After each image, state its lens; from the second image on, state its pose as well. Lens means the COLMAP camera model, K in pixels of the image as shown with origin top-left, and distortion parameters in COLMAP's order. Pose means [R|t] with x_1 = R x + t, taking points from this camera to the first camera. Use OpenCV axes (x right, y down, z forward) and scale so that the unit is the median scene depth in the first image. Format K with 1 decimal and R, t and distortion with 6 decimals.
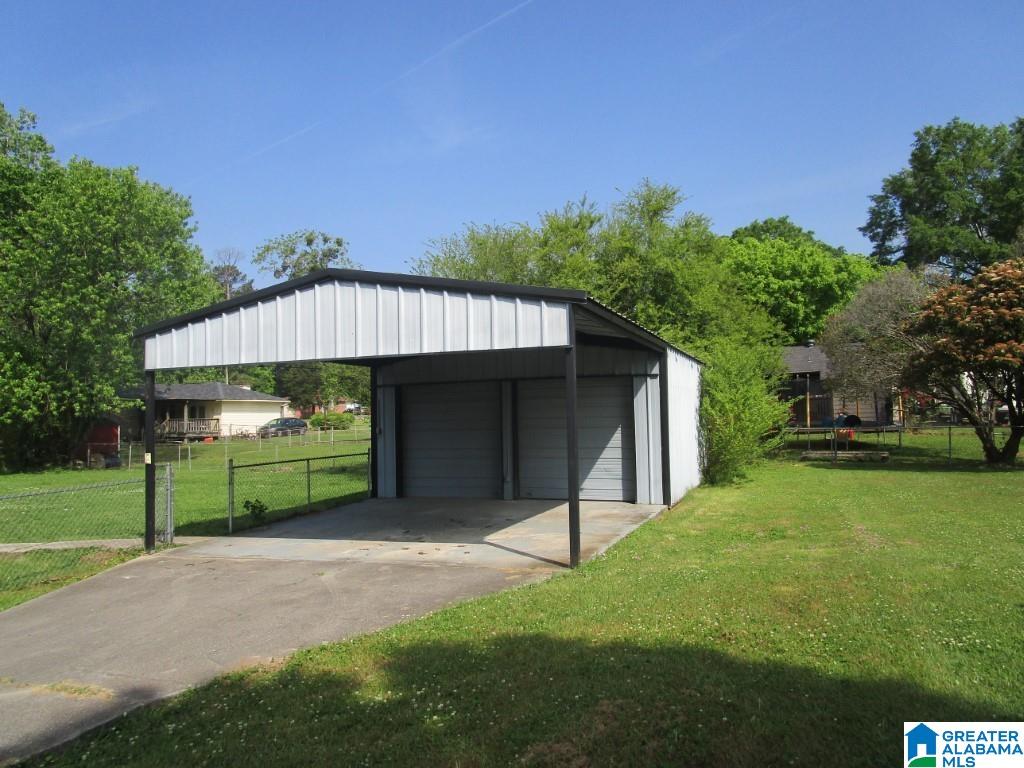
lens RADIAL K [[728.6, 0, 512.0], [0, 728.6, 384.0], [0, 0, 1]] dist [-0.017420, 0.004910]
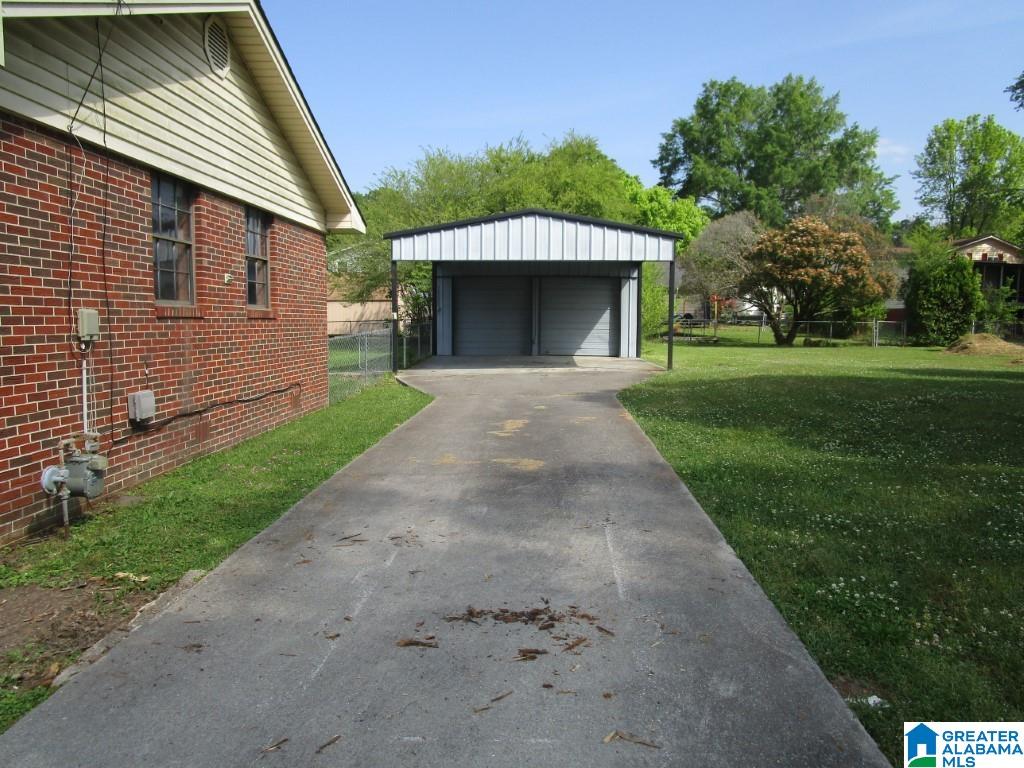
lens RADIAL K [[728.6, 0, 512.0], [0, 728.6, 384.0], [0, 0, 1]] dist [-0.017420, 0.004910]
pose [[0.949703, 0.001554, 0.313147, -0.121279], [-0.043017, 0.991155, 0.125542, 0.006428], [-0.310182, -0.132699, 0.941370, -0.100098]]
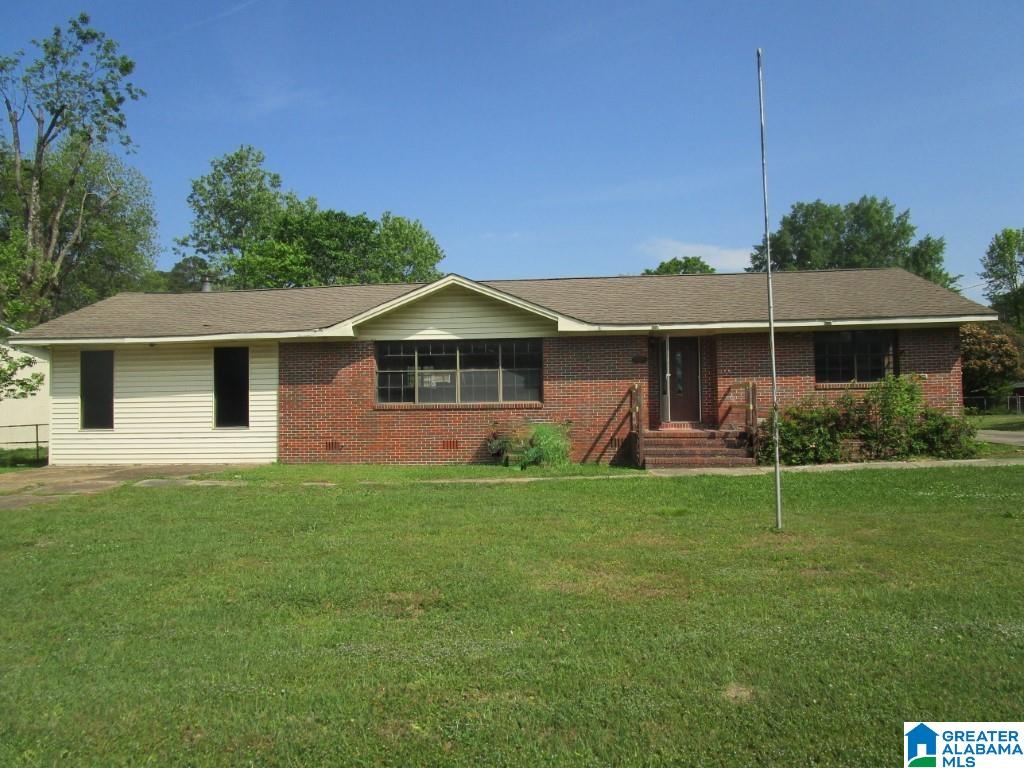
lens RADIAL K [[728.6, 0, 512.0], [0, 728.6, 384.0], [0, 0, 1]] dist [-0.017420, 0.004910]
pose [[0.960194, 0.021283, 0.278521, -0.374713], [-0.022170, 0.999754, 0.000034, 0.014418], [-0.278452, -0.006208, 0.960430, -0.226825]]
